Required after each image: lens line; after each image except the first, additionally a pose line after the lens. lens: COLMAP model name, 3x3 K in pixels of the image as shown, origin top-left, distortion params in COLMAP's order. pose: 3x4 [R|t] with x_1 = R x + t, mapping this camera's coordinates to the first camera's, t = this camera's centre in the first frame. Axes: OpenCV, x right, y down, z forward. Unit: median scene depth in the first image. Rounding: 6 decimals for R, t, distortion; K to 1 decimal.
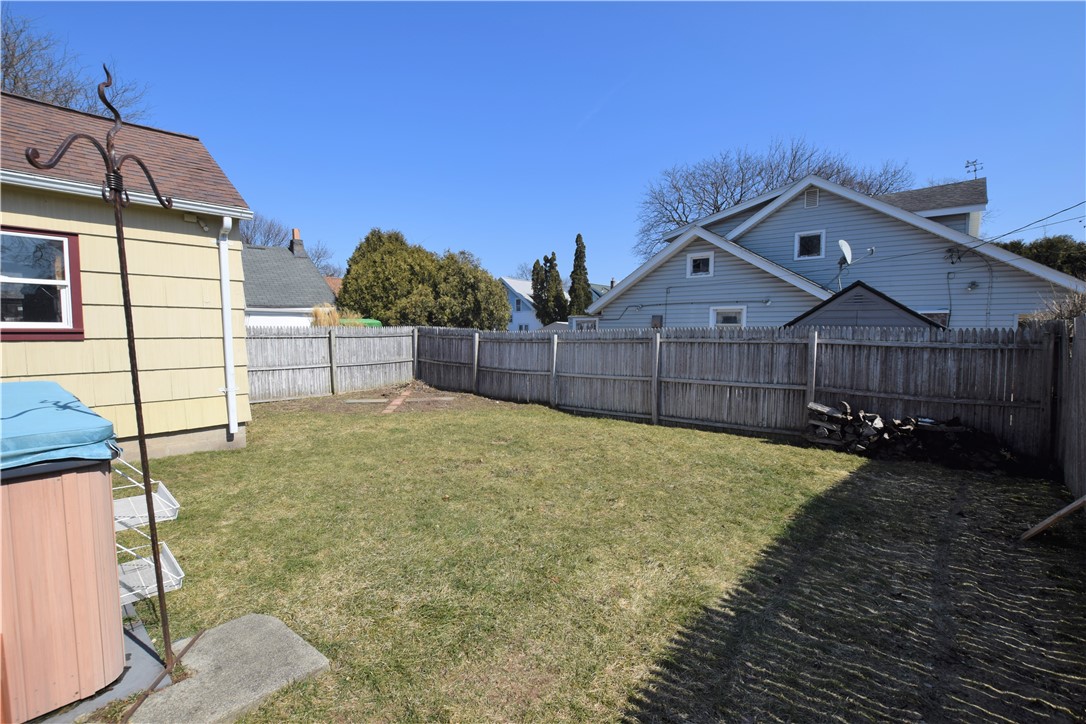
lens RADIAL K [[475.2, 0, 540.4], [0, 475.2, 360.9], [0, 0, 1]] dist [-0.023191, 0.002495]
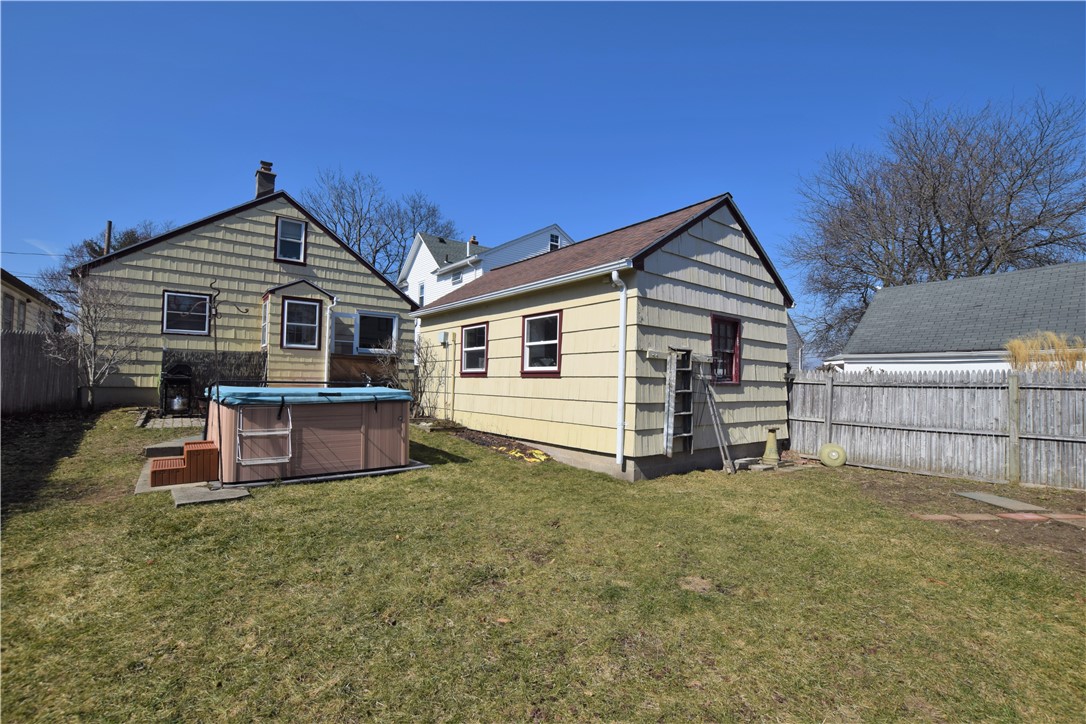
lens RADIAL K [[475.2, 0, 539.2], [0, 475.2, 367.8], [0, 0, 1]] dist [-0.023191, 0.002495]
pose [[-0.175346, -0.031972, -0.983988, 0.482211], [-0.076910, 0.996863, -0.018685, -0.036172], [0.981498, 0.072402, -0.177255, 1.023276]]
